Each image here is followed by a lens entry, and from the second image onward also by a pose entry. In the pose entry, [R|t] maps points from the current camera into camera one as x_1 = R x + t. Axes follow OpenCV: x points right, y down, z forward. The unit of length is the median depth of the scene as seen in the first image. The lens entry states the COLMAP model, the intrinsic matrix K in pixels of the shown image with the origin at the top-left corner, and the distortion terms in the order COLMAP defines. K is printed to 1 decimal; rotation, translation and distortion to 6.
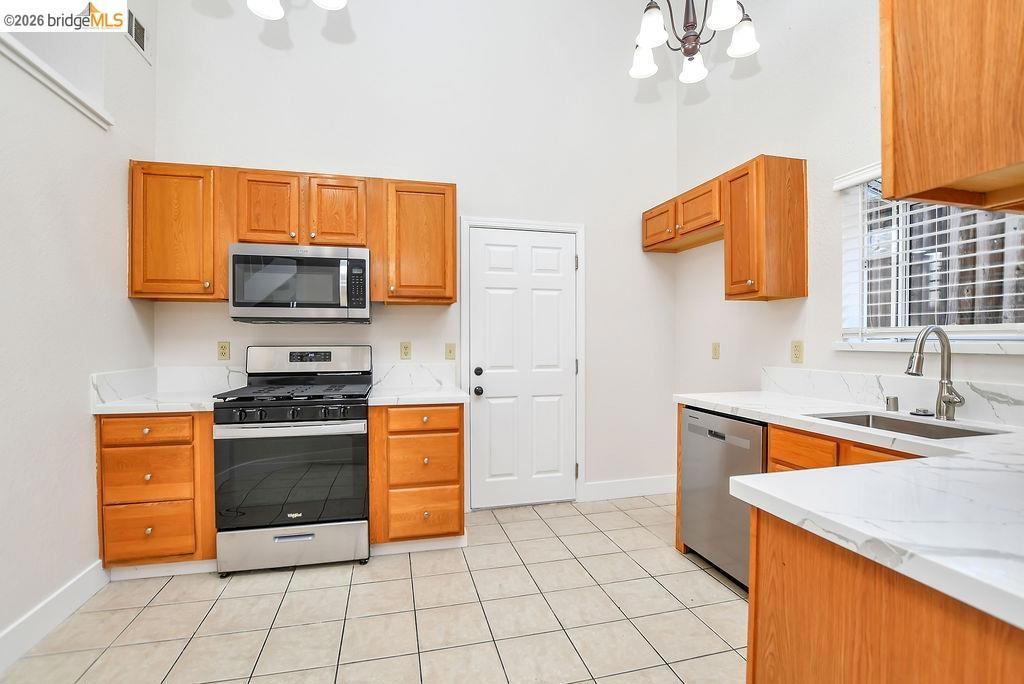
lens RADIAL K [[464.1, 0, 510.7], [0, 464.1, 344.2], [0, 0, 1]] dist [-0.002567, -0.000788]
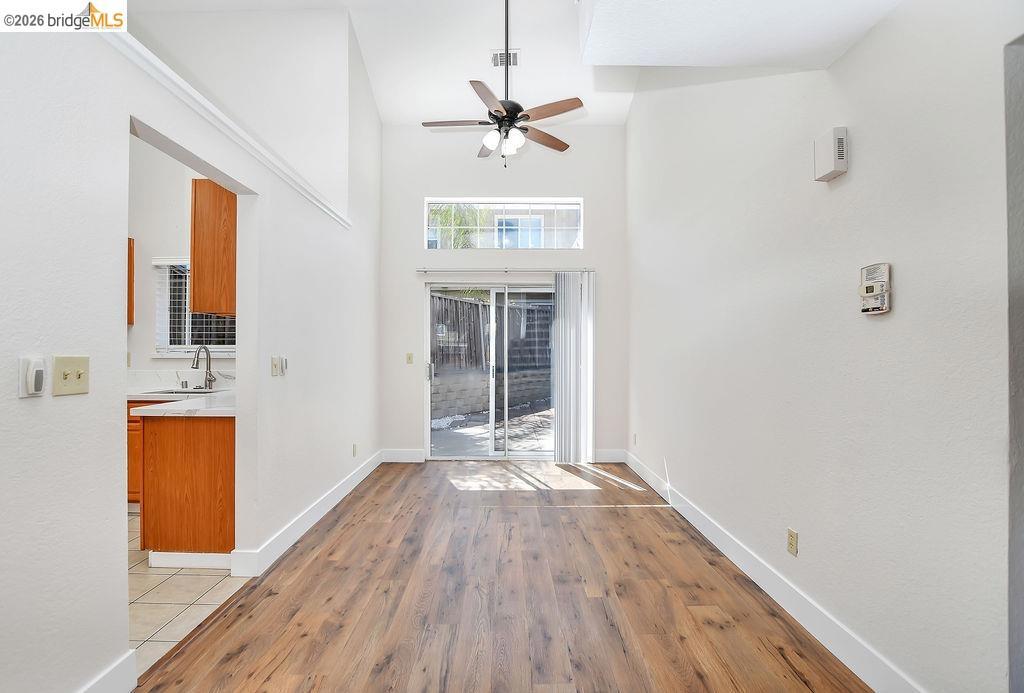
lens RADIAL K [[464.1, 0, 507.2], [0, 464.1, 350.0], [0, 0, 1]] dist [-0.002567, -0.000788]
pose [[0.246077, 0.010380, 0.969195, -0.785972], [0.009162, 0.999873, -0.013034, 0.022198], [-0.969207, 0.012087, 0.245951, -0.853765]]
